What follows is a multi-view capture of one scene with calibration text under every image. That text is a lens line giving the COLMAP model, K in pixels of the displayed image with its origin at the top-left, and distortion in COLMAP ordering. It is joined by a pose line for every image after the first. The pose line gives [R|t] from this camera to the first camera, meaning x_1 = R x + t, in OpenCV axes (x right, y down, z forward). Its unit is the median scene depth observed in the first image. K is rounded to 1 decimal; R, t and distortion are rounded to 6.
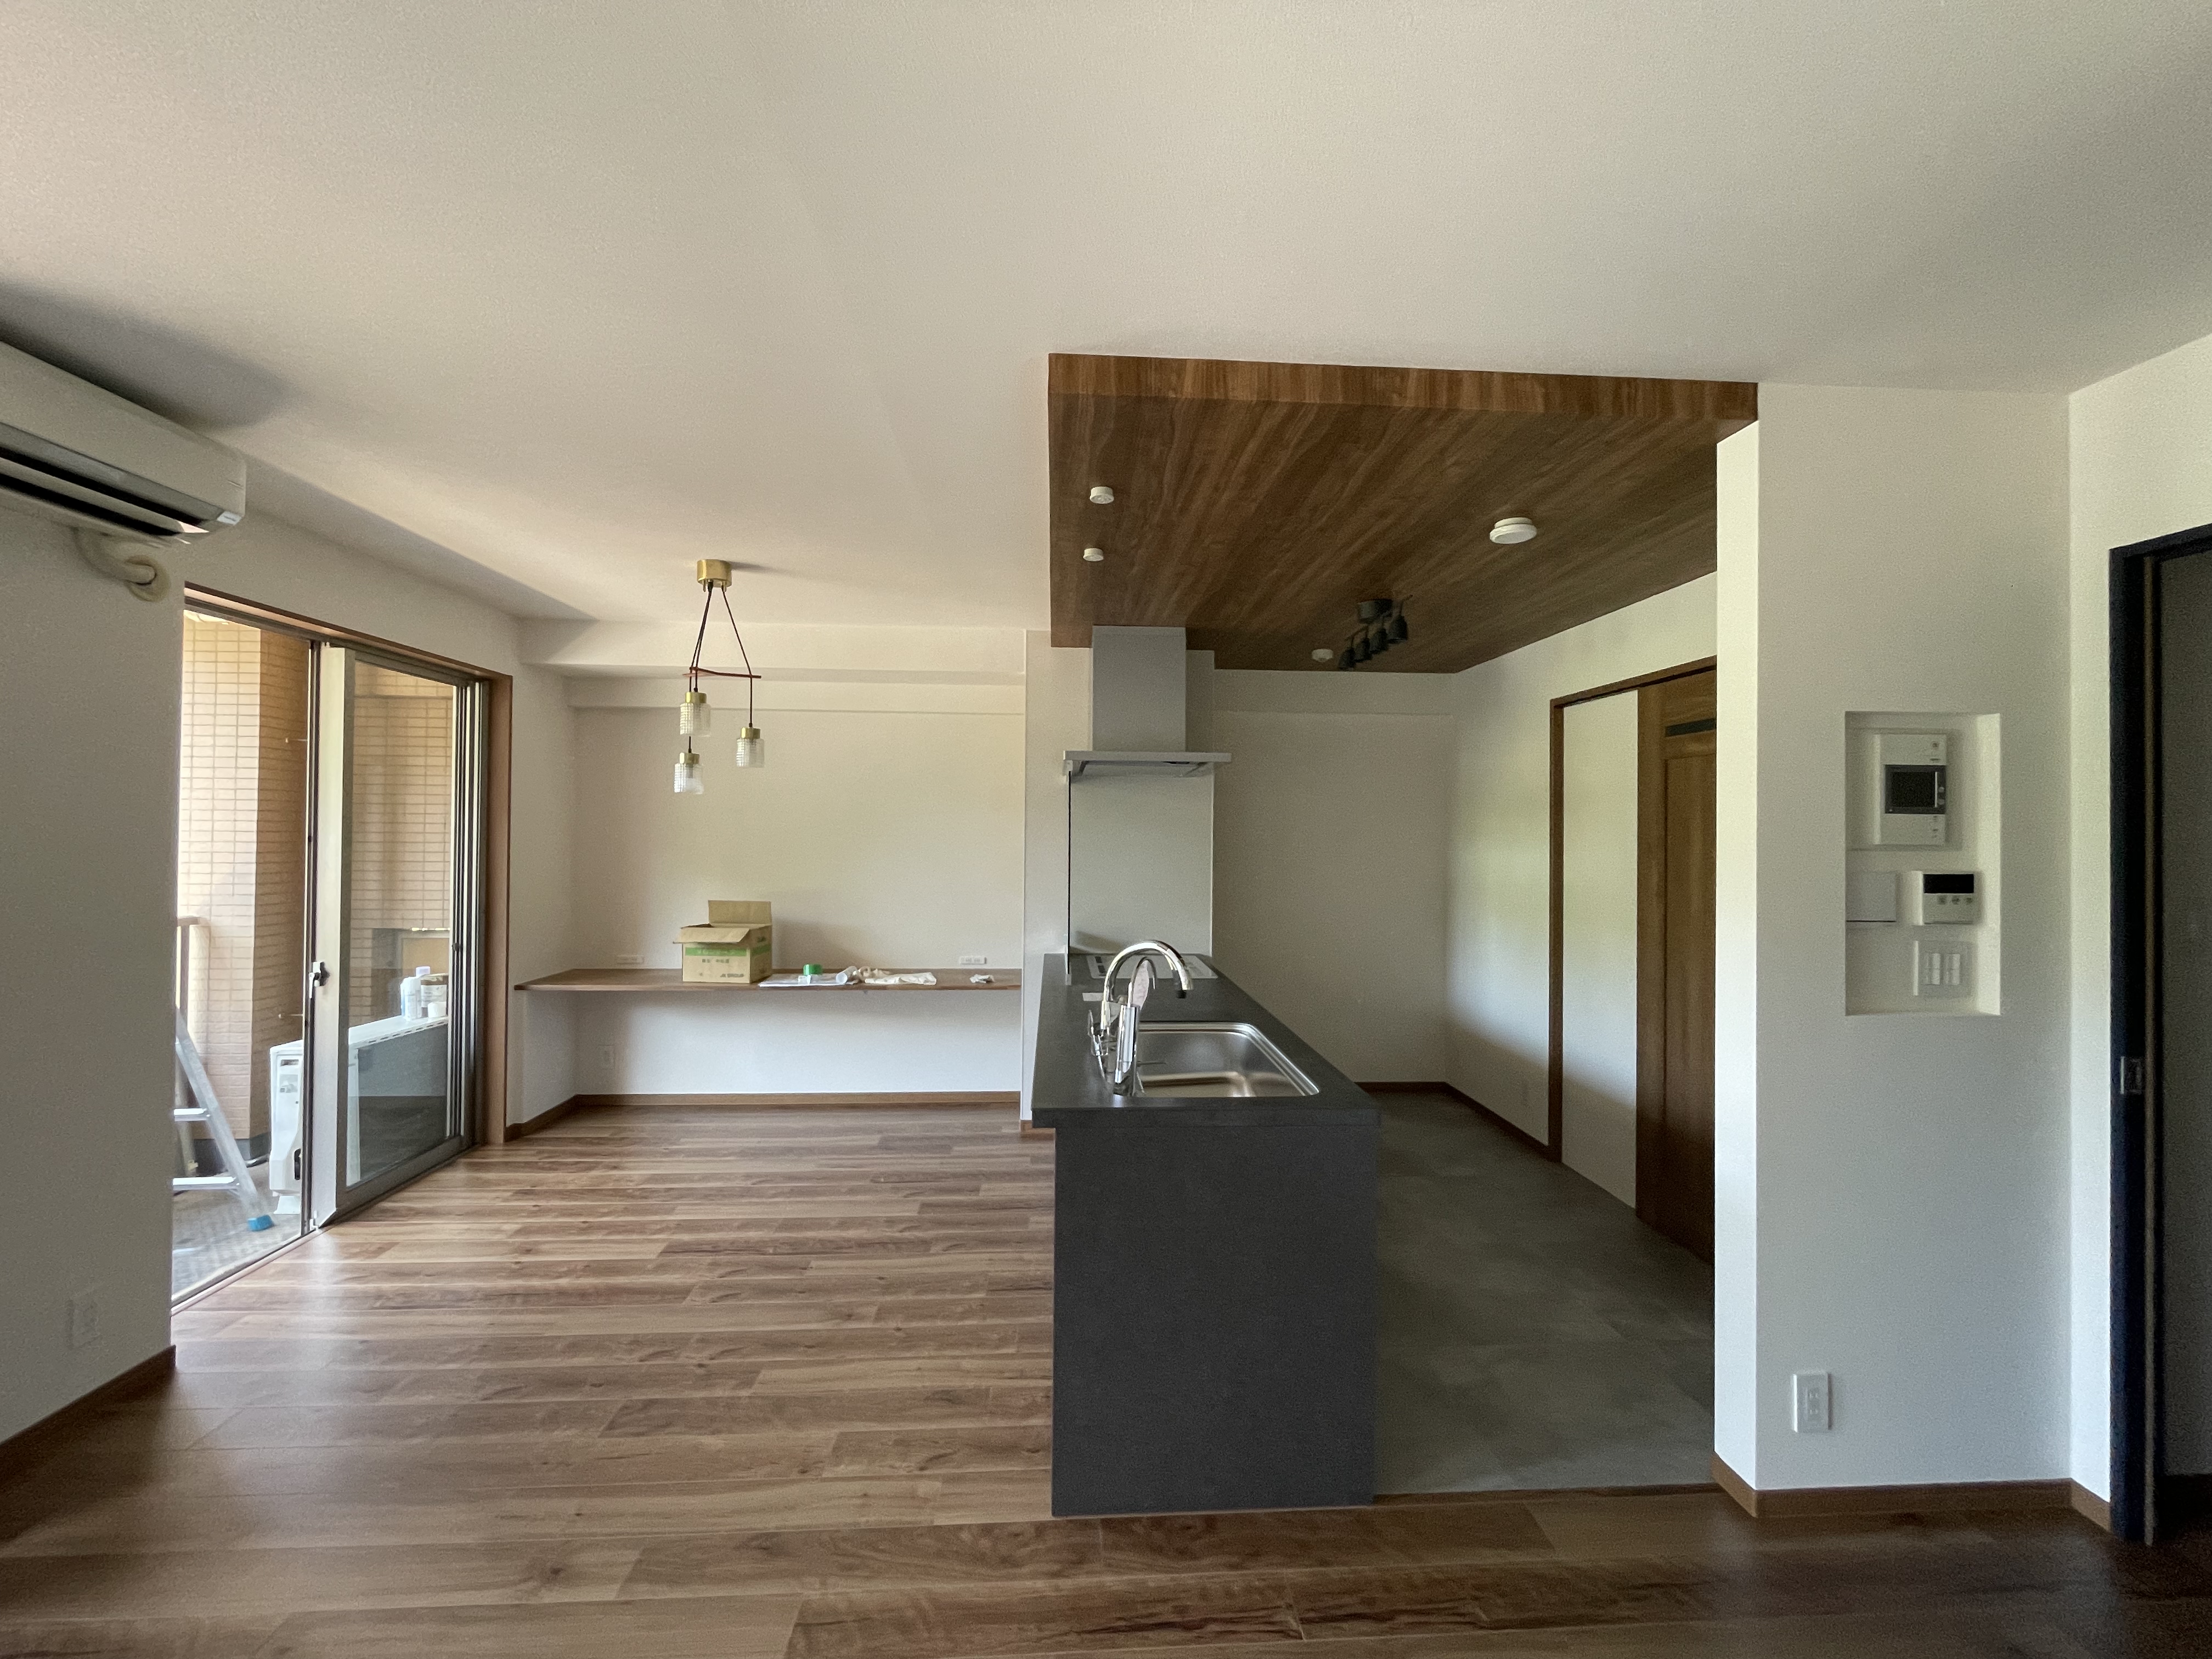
lens RADIAL K [[899.7, 0, 1109.2], [0, 899.7, 826.0], [0, 0, 1]] dist [-0.003288, 0.000571]
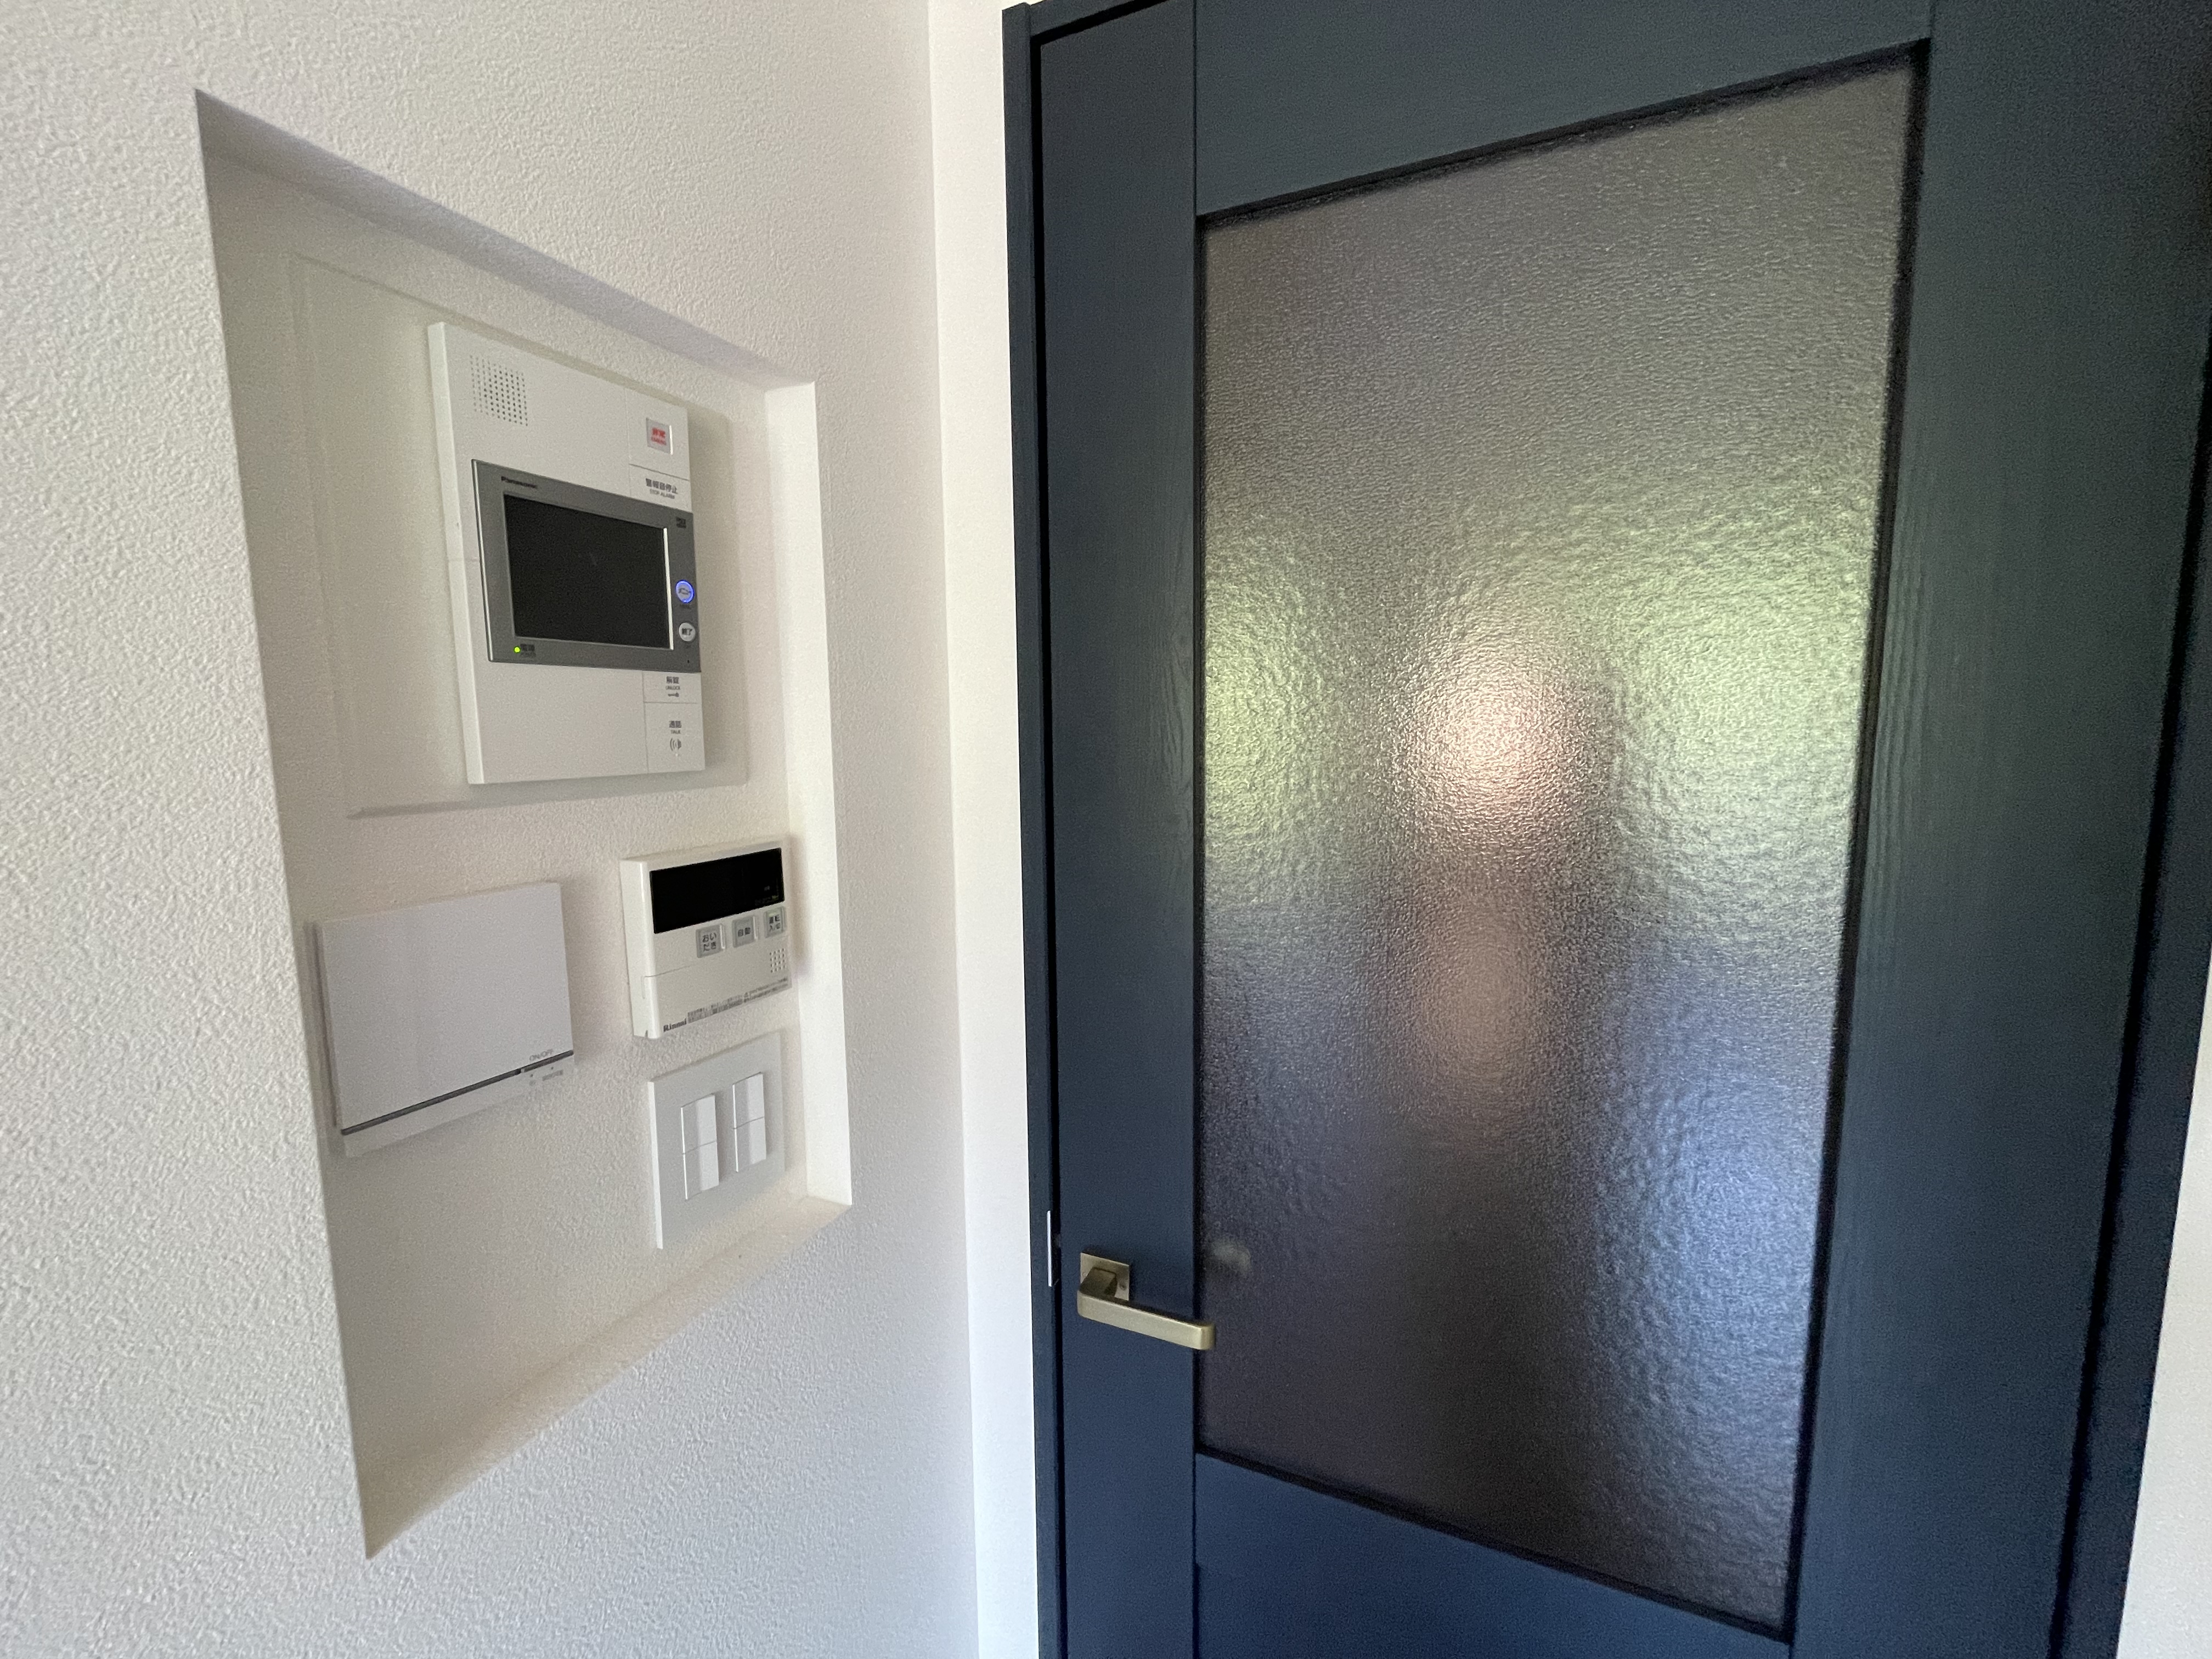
lens RADIAL K [[899.7, 0, 1102.8], [0, 899.7, 822.3], [0, 0, 1]] dist [-0.003288, 0.000571]
pose [[0.468325, -0.112926, 0.876310, 0.654512], [0.004853, 0.992113, 0.125255, 0.000211], [-0.883543, -0.054408, 0.465179, 0.663656]]
